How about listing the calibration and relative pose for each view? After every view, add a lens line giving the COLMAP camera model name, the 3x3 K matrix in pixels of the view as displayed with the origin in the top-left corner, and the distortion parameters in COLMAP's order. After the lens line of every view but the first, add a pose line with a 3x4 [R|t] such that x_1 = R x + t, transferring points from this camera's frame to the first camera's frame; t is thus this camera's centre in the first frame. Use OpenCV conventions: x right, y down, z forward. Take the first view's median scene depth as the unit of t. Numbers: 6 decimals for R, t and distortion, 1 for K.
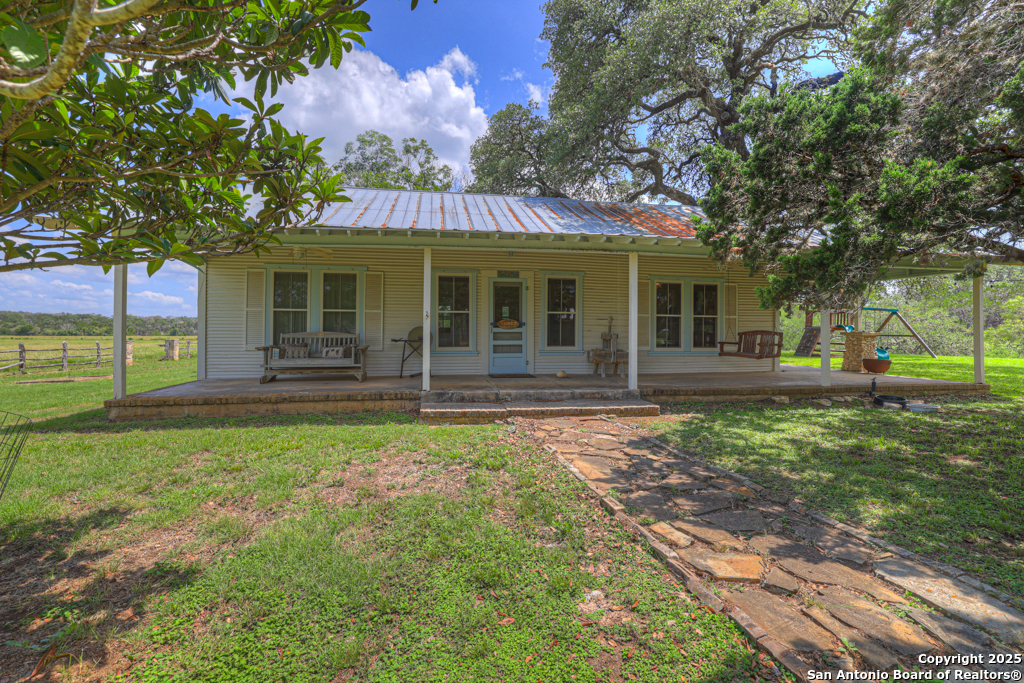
lens RADIAL K [[435.4, 0, 510.0], [0, 435.4, 339.0], [0, 0, 1]] dist [-0.024747, 0.000210]
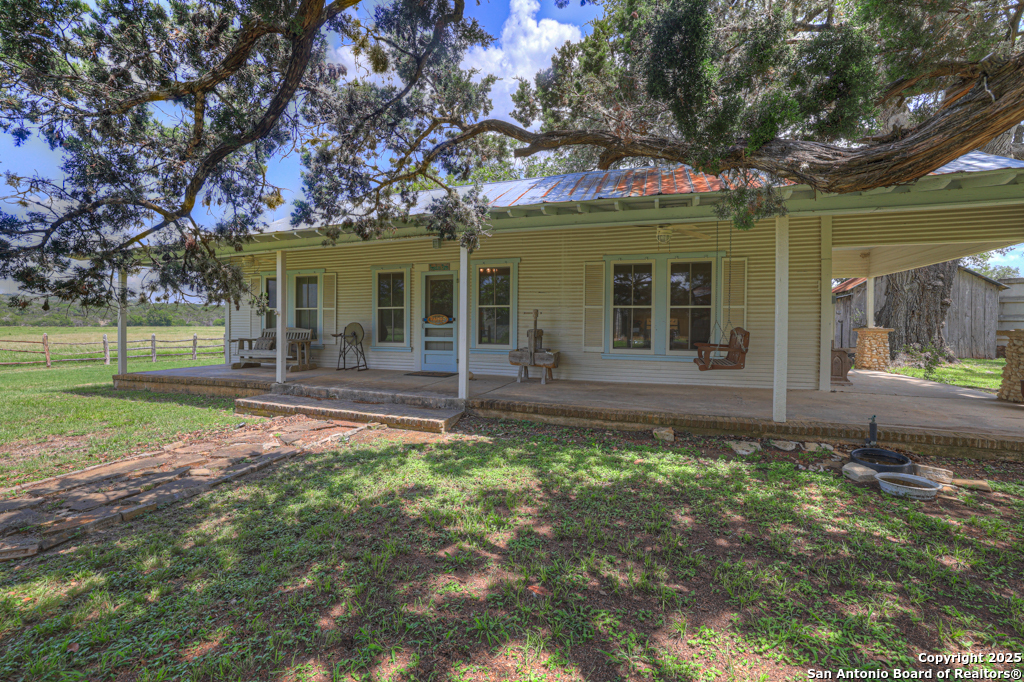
lens RADIAL K [[435.4, 0, 507.8], [0, 435.4, 340.5], [0, 0, 1]] dist [-0.024747, 0.000210]
pose [[0.866109, 0.018194, -0.499525, 0.610901], [-0.008086, 0.999717, 0.022392, -0.011251], [0.499790, -0.015355, 0.866010, 0.256527]]
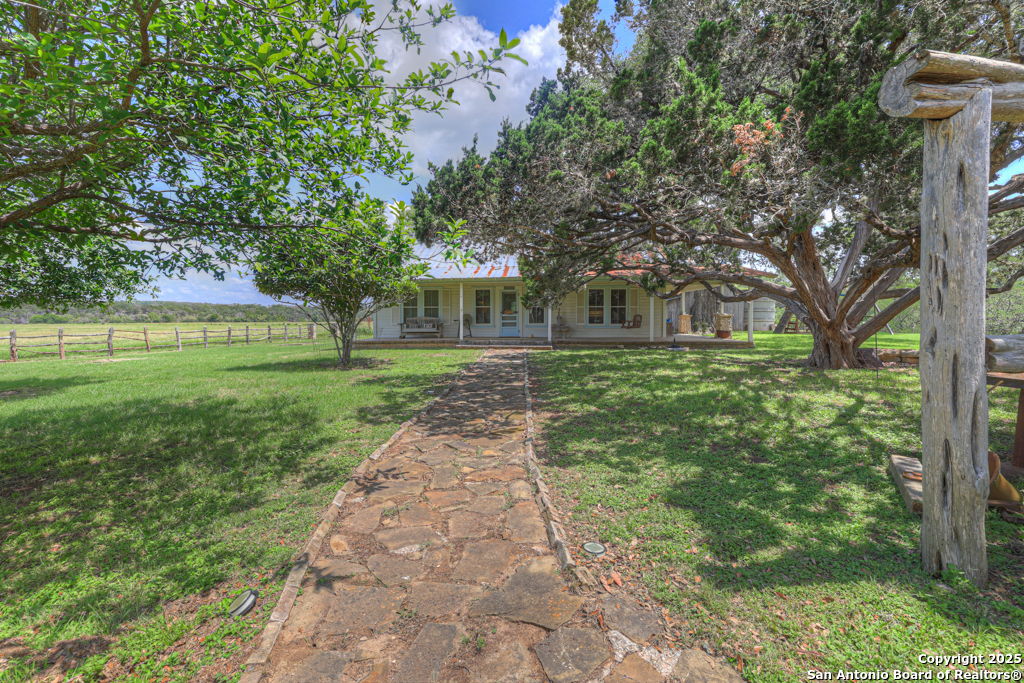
lens RADIAL K [[435.4, 0, 516.7], [0, 435.4, 335.5], [0, 0, 1]] dist [-0.024747, 0.000210]
pose [[0.974655, 0.000113, -0.223714, 0.494731], [0.006452, 0.999570, 0.028614, 0.016840], [0.223621, -0.029332, 0.974235, -1.001577]]
